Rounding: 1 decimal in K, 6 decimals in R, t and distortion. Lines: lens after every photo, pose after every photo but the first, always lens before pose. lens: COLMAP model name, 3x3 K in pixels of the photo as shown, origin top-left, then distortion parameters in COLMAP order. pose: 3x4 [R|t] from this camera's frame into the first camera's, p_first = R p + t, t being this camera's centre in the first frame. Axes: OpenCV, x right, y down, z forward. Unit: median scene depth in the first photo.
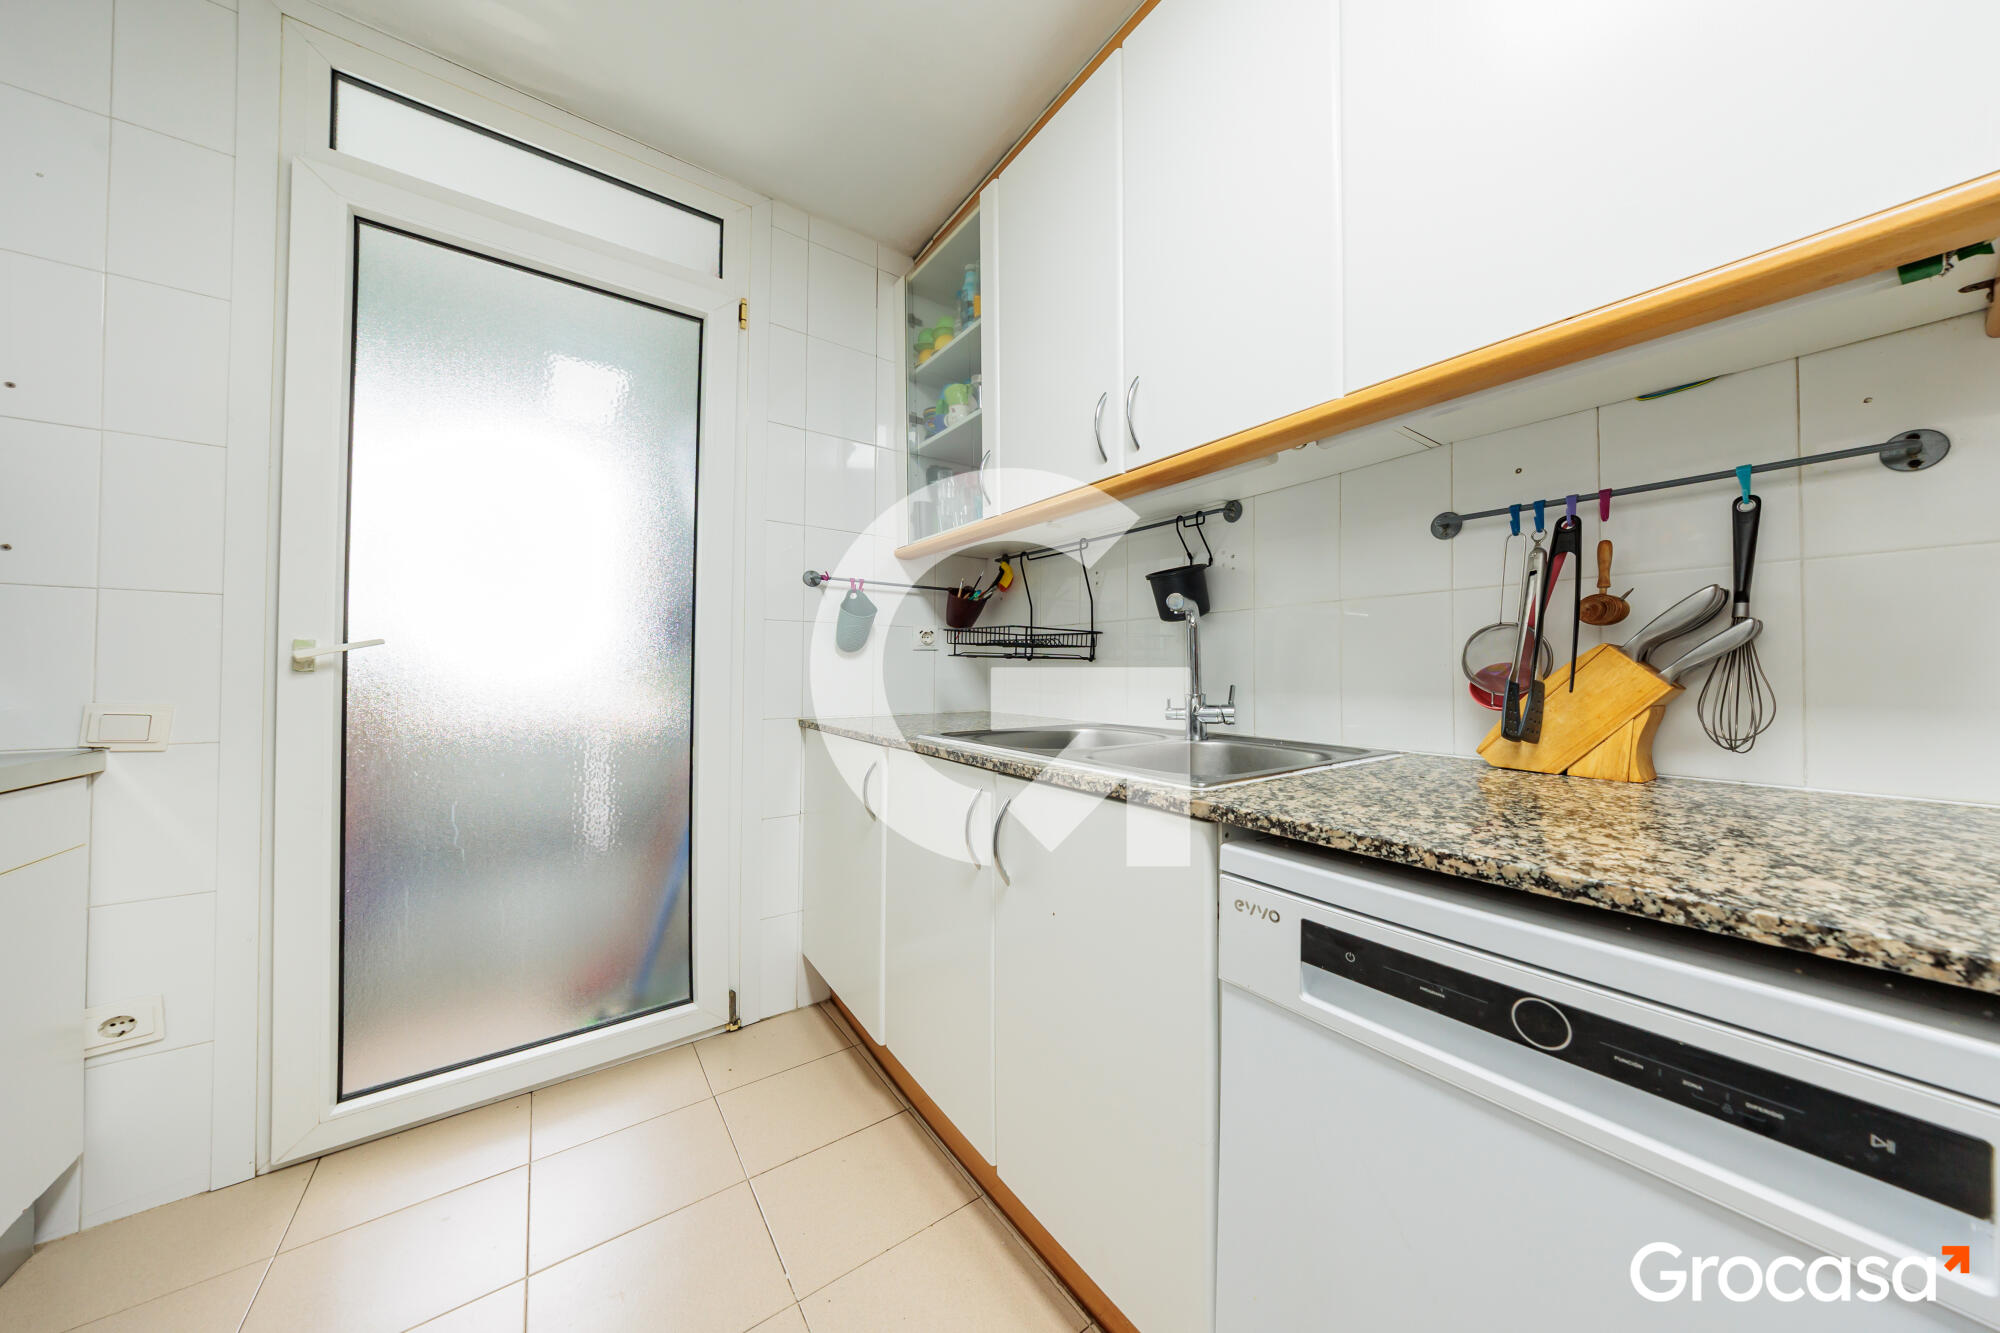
lens RADIAL K [[693.8, 0, 1000.6], [0, 693.8, 658.1], [0, 0, 1]] dist [-0.001993, -0.000188]
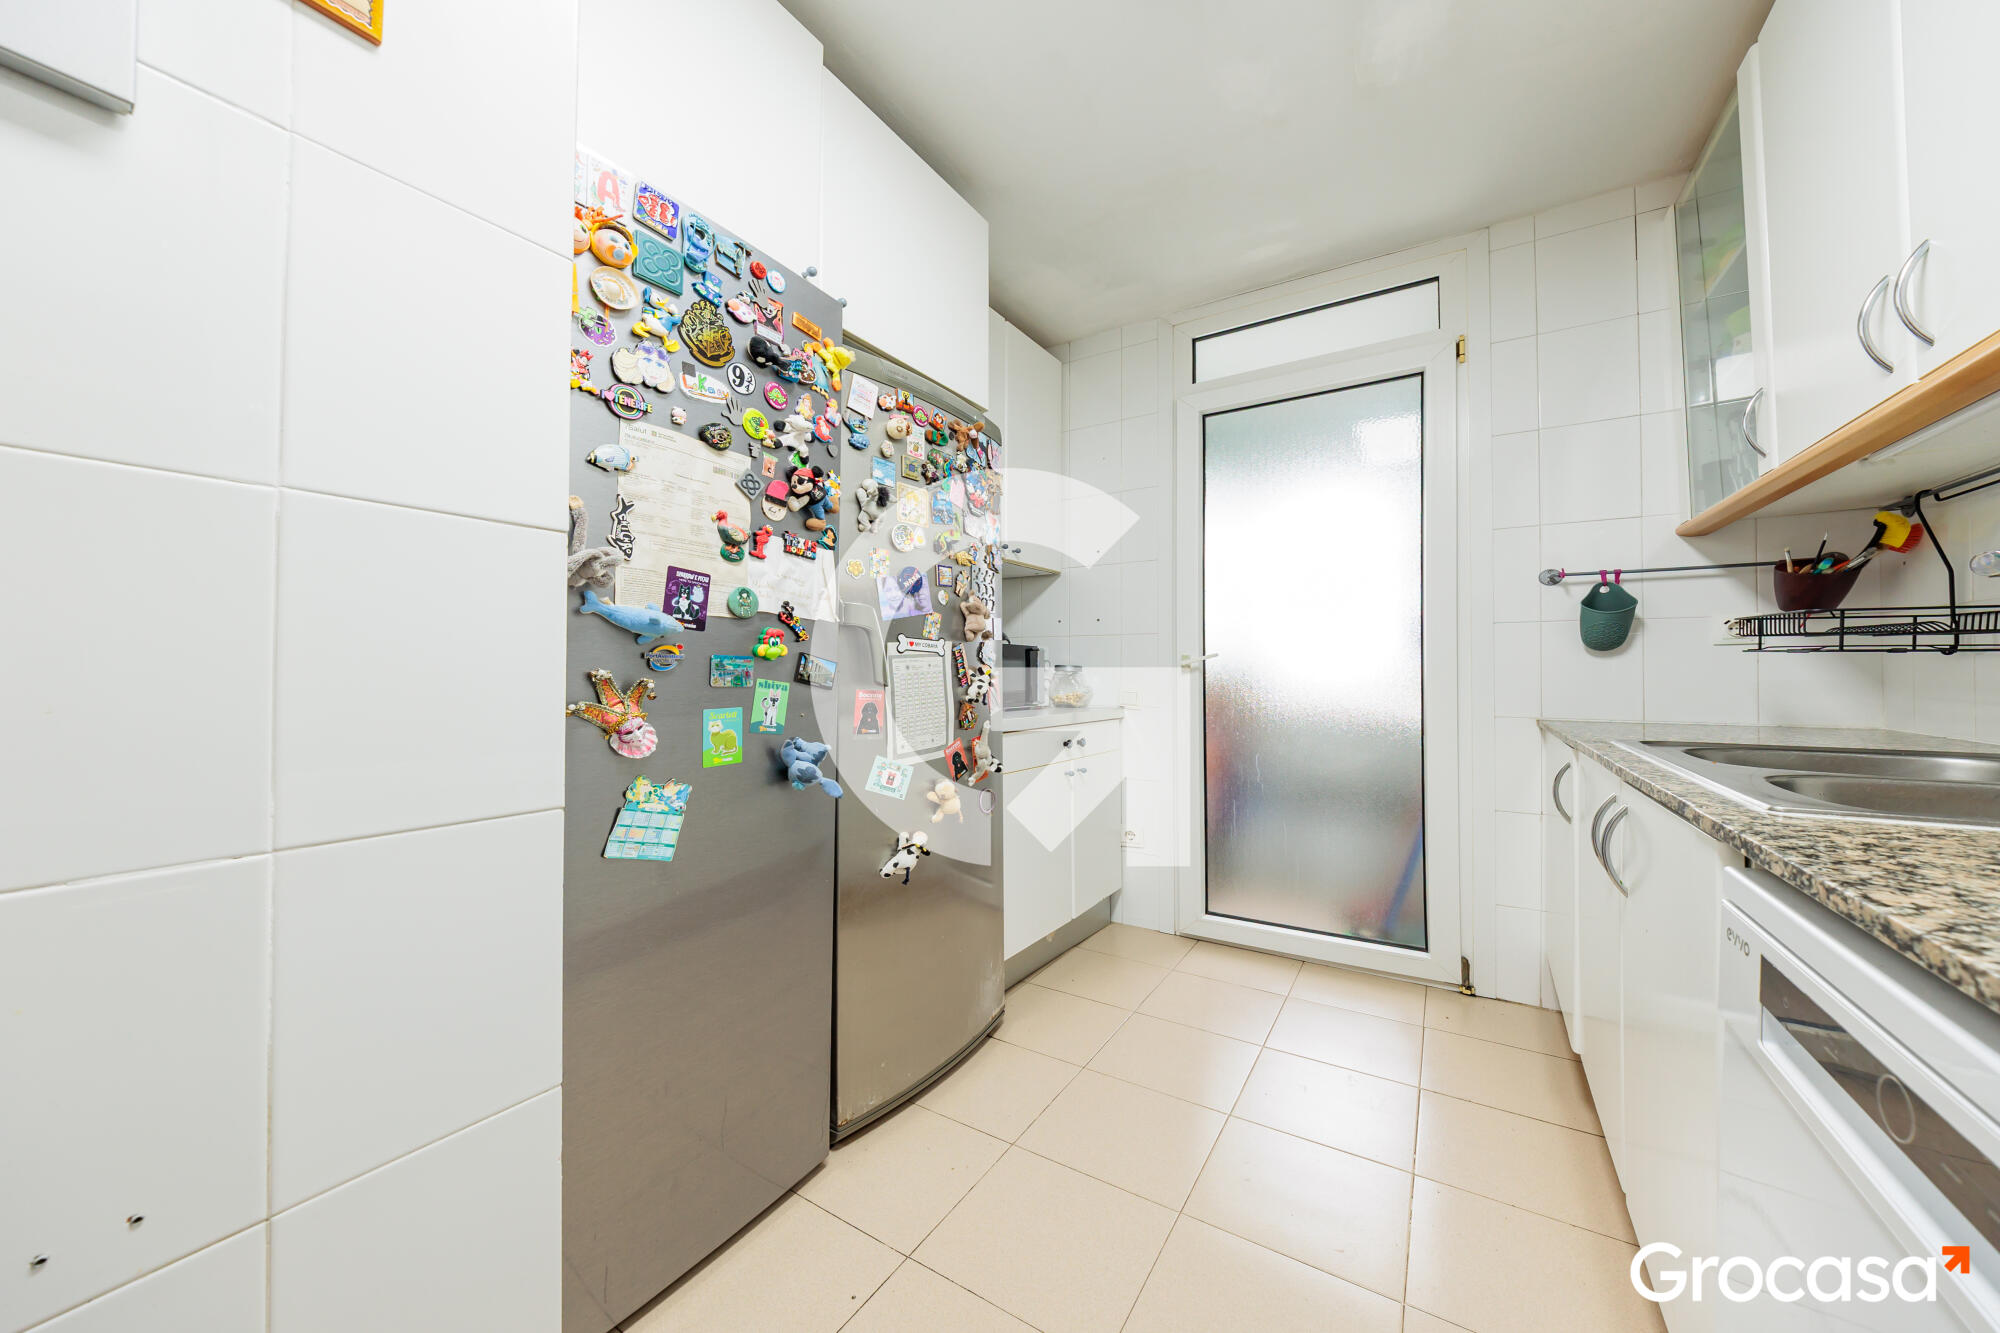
lens RADIAL K [[693.8, 0, 1000.6], [0, 693.8, 658.1], [0, 0, 1]] dist [-0.001993, -0.000188]
pose [[0.342471, -0.020791, -0.939298, 0.409081], [0.017363, 0.999724, -0.015797, 0.002389], [0.939368, -0.010899, 0.342737, -0.077019]]
